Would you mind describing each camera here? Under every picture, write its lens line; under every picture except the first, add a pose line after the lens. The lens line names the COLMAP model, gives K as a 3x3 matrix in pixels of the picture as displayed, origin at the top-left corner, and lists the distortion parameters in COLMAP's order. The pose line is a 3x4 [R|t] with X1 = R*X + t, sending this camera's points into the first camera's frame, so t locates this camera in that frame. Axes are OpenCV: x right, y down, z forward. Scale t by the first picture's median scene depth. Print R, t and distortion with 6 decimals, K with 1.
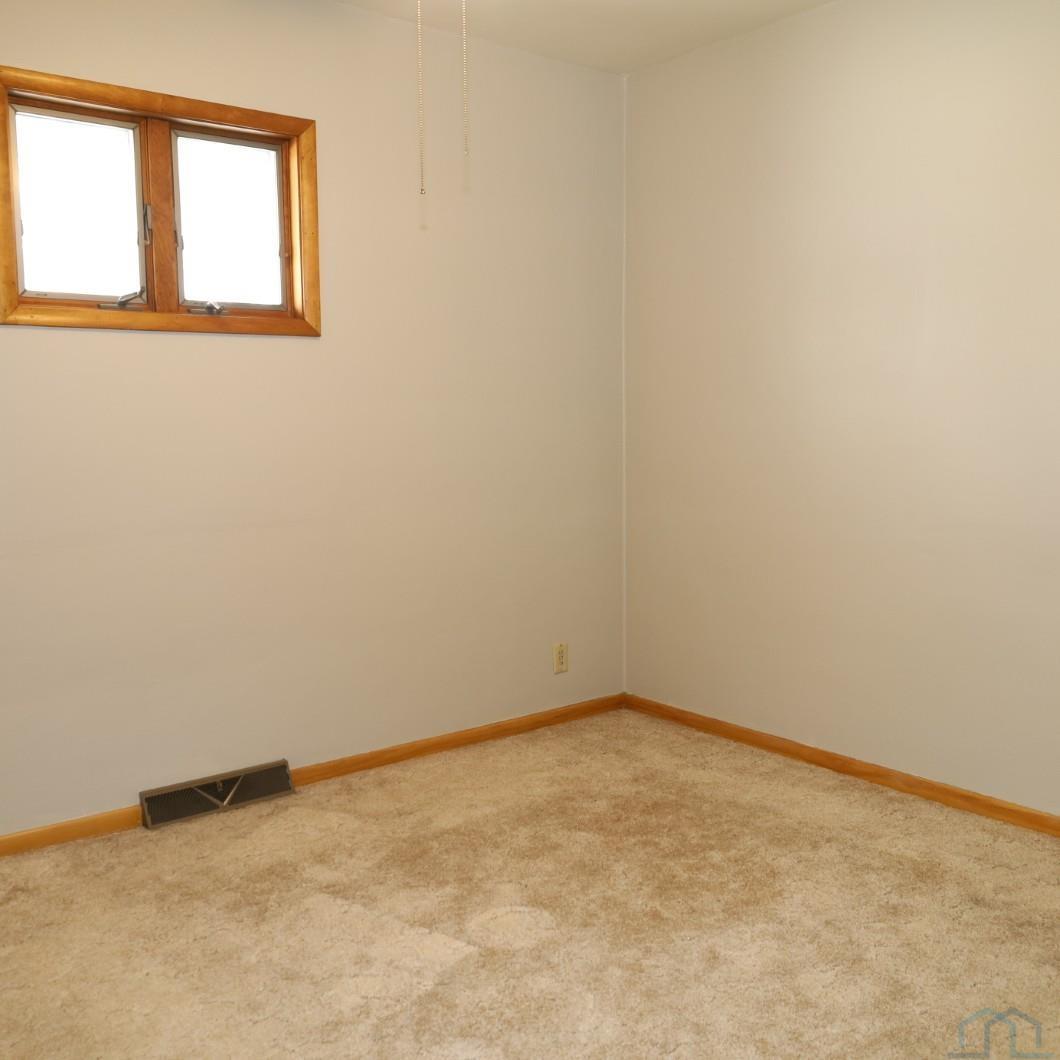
lens RADIAL K [[1087.6, 0, 534.9], [0, 1087.6, 533.4], [0, 0, 1]] dist [-0.008962, 0.017695]
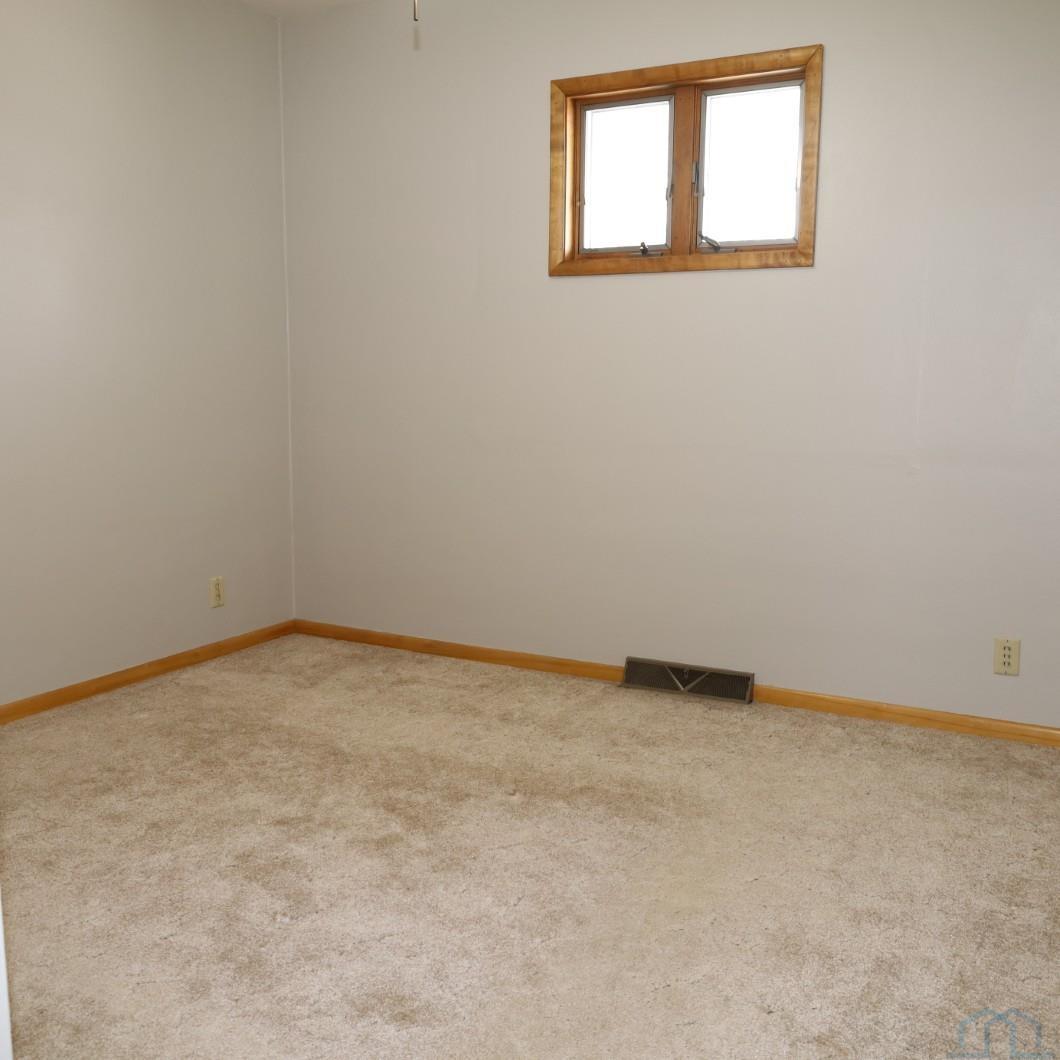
lens RADIAL K [[1087.6, 0, 534.9], [0, 1087.6, 533.4], [0, 0, 1]] dist [-0.008962, 0.017695]
pose [[0.383884, 0.145007, -0.911924, 0.682672], [-0.115880, 0.987350, 0.108220, -0.016973], [0.916081, 0.064130, 0.395831, 0.406368]]
